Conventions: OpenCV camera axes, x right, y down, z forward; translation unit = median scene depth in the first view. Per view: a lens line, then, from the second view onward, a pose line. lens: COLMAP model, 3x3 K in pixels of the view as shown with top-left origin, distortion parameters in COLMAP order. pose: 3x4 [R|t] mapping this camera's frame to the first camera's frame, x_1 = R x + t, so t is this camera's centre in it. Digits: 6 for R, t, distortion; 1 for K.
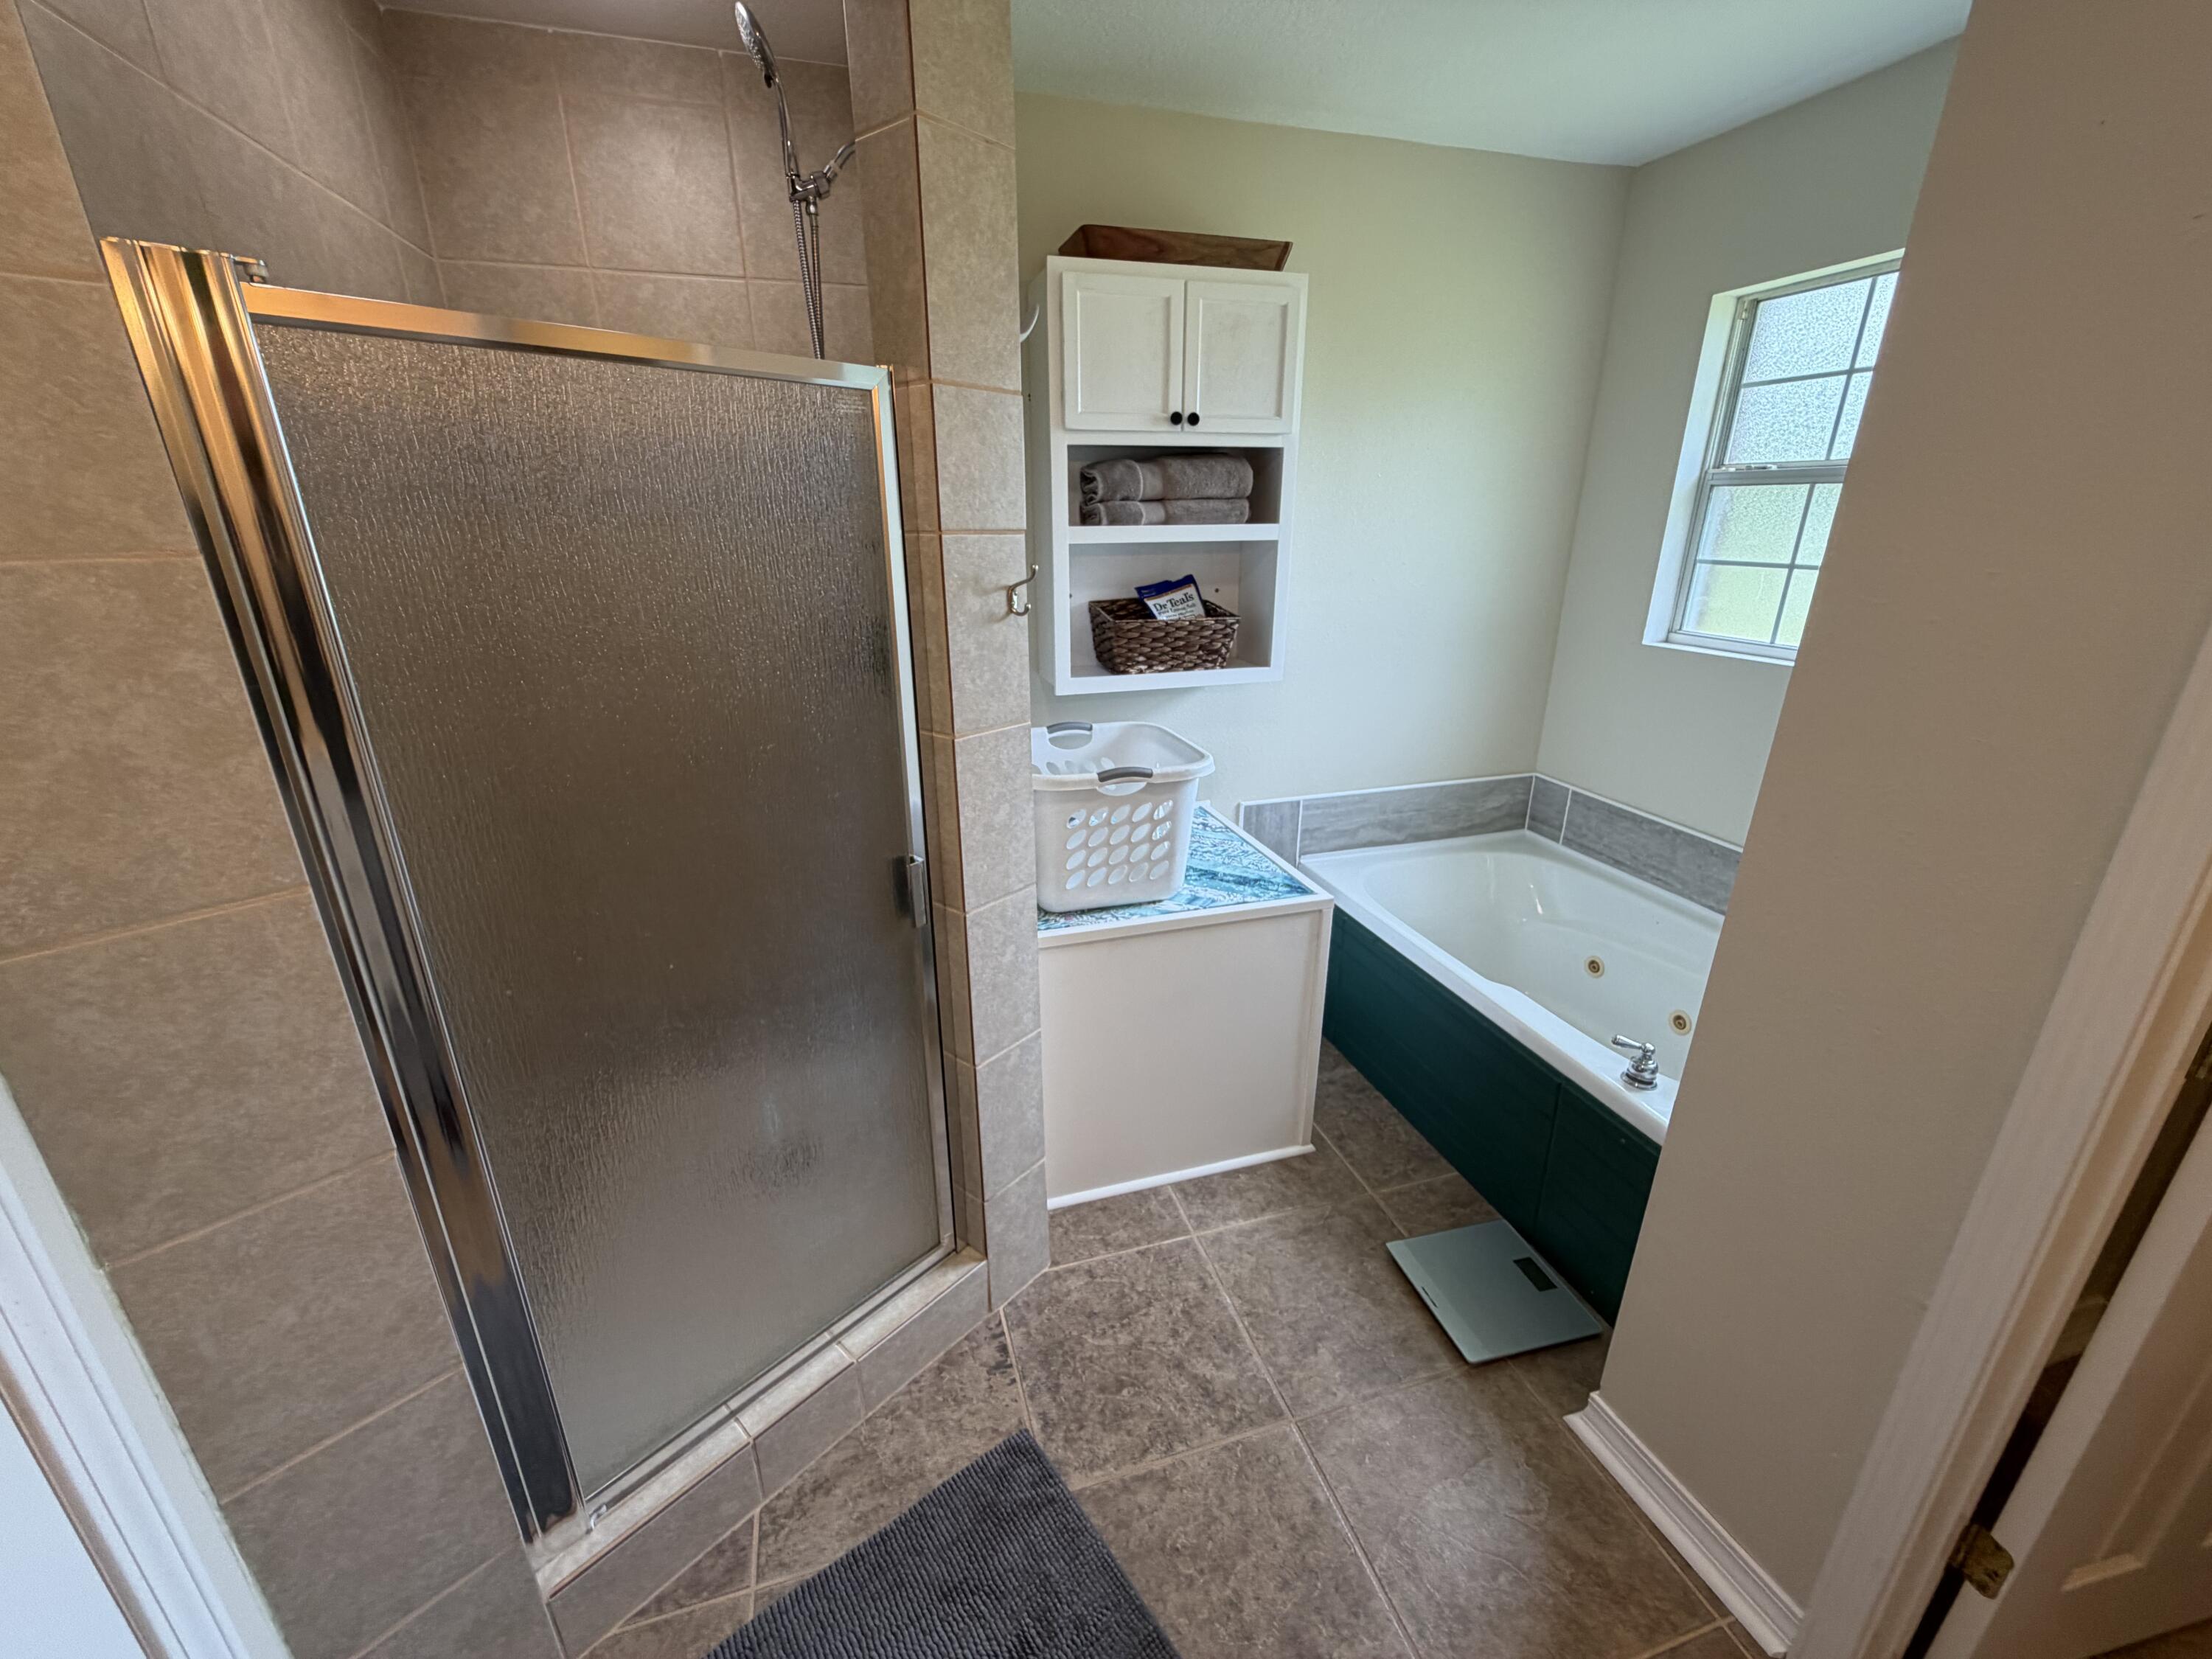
lens RADIAL K [[890.1, 0, 1101.5], [0, 890.1, 831.0], [0, 0, 1]] dist [0.004213, 0.000736]
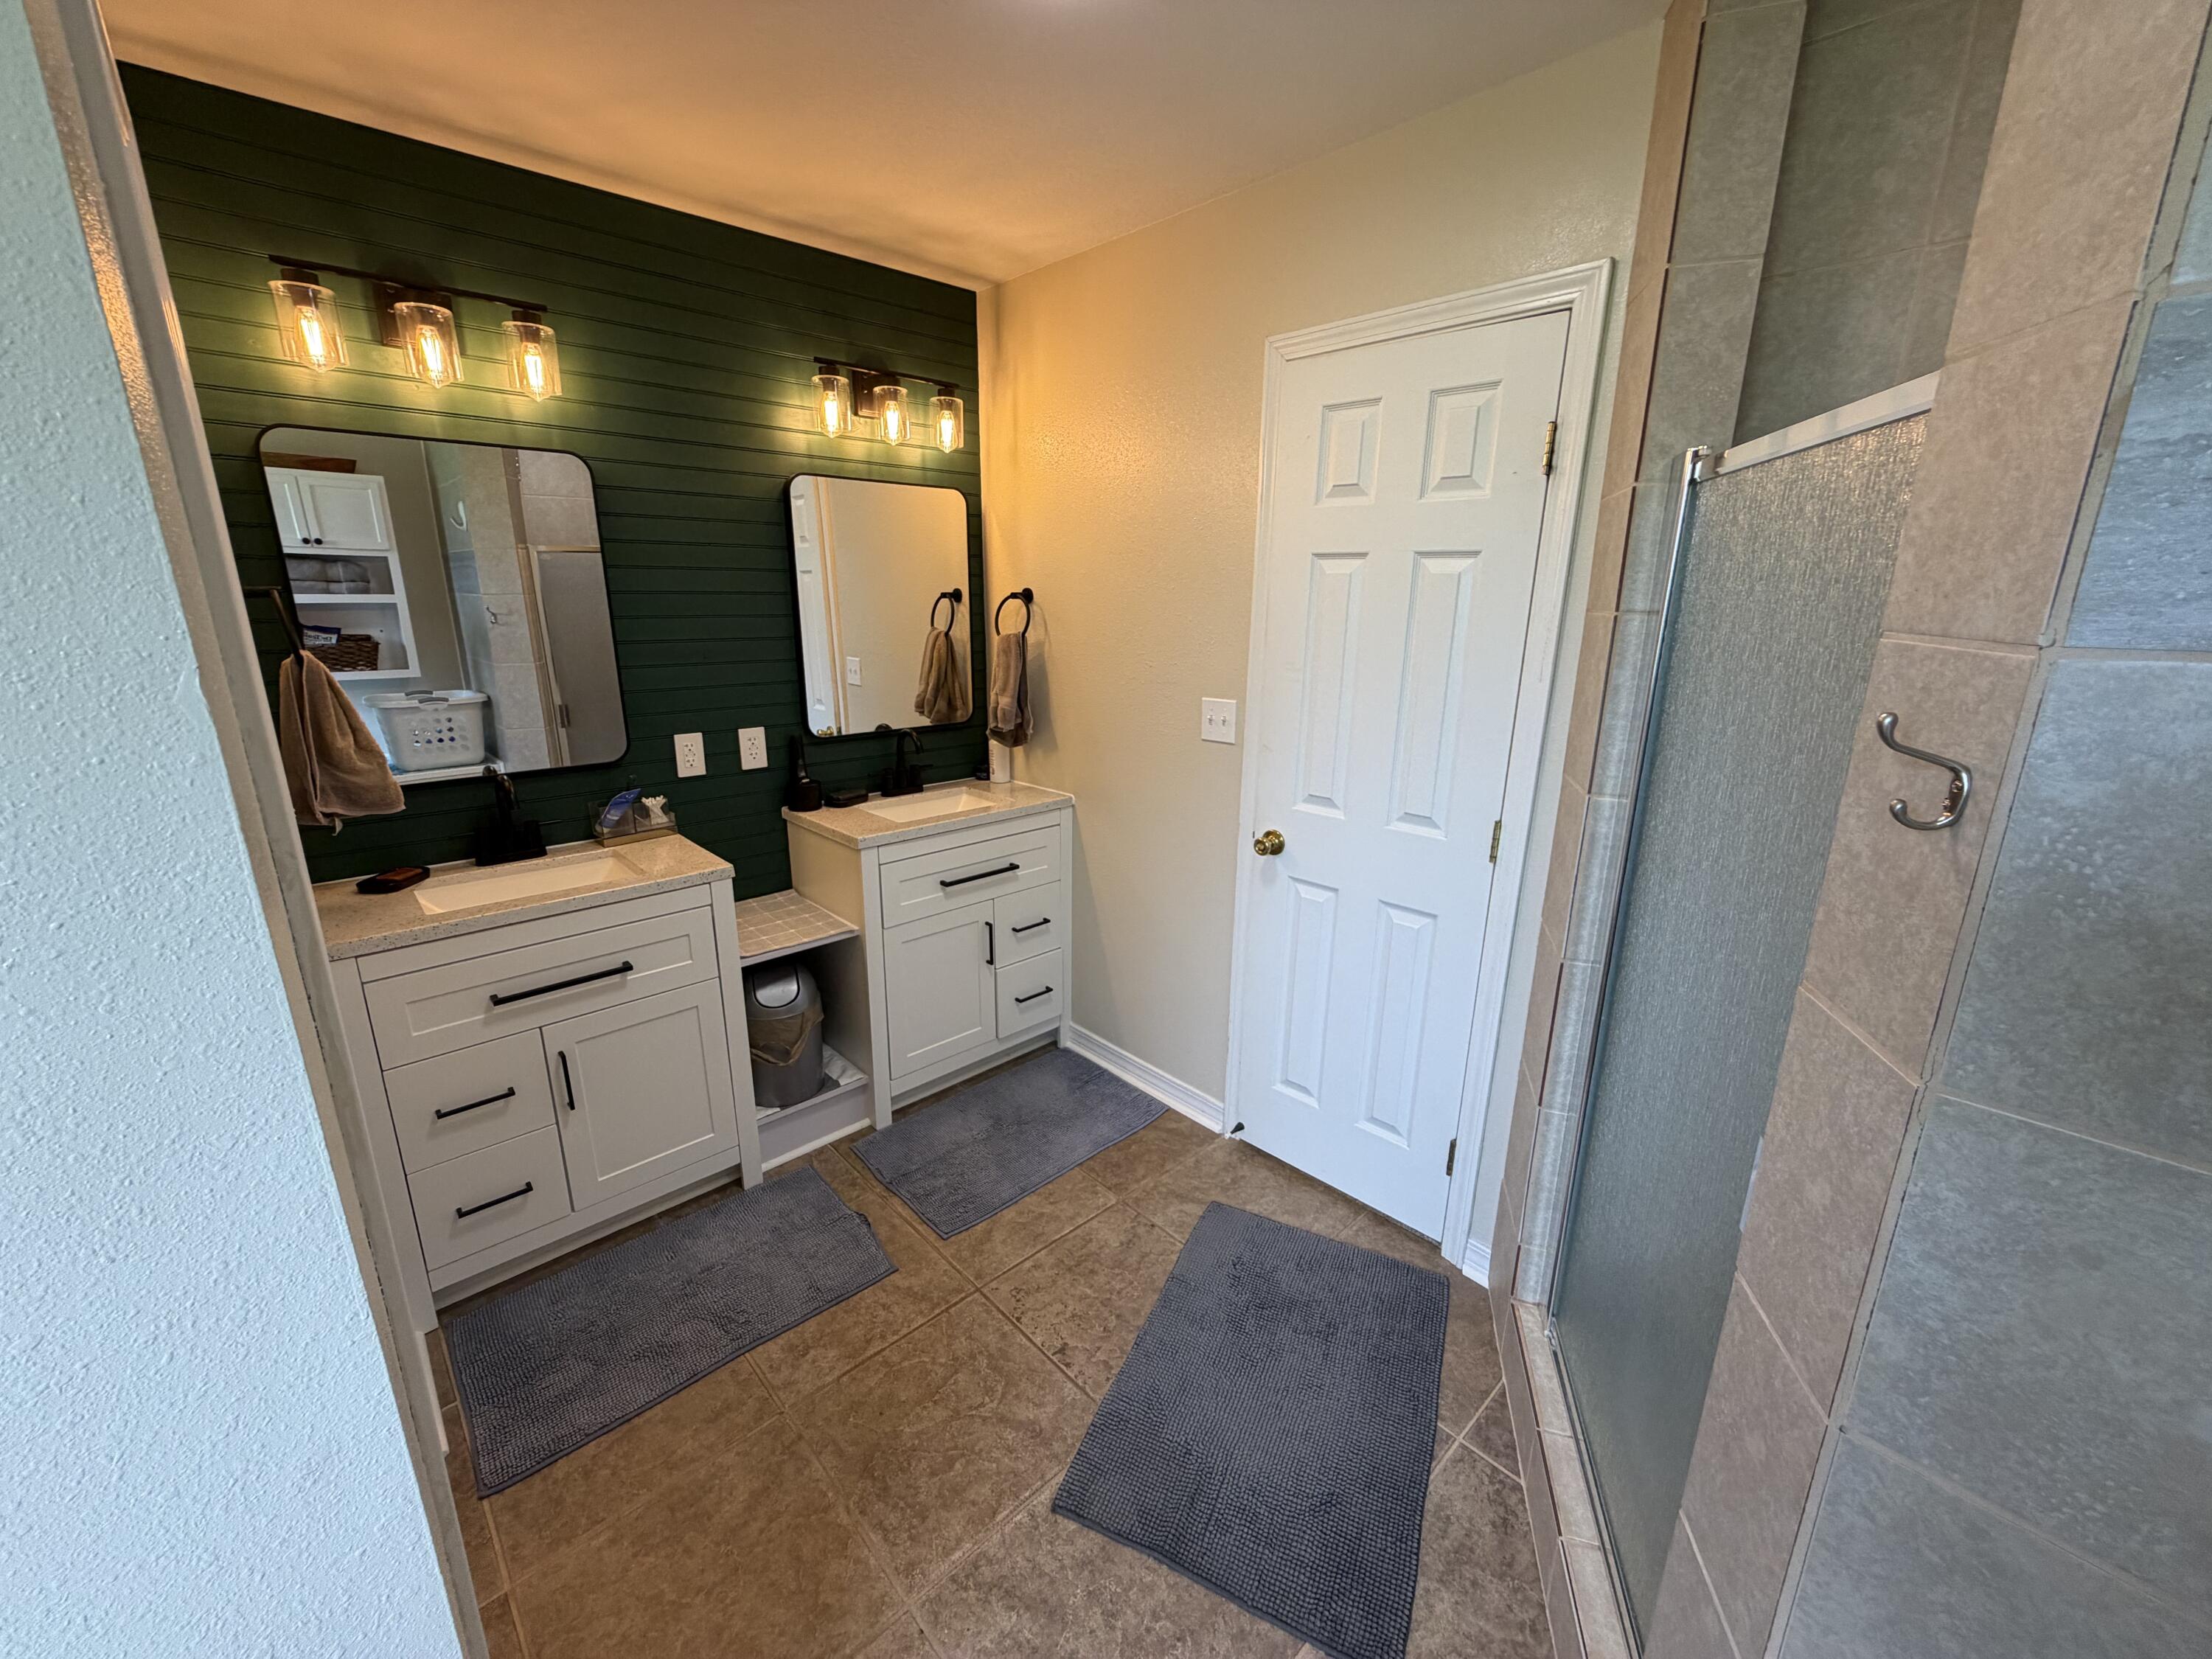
lens RADIAL K [[890.1, 0, 1098.7], [0, 890.1, 832.5], [0, 0, 1]] dist [0.004213, 0.000736]
pose [[-0.899975, 0.113426, -0.420927, 0.480345], [-0.147276, 0.829682, 0.538459, -0.439720], [0.410310, 0.546592, -0.729988, 1.214086]]
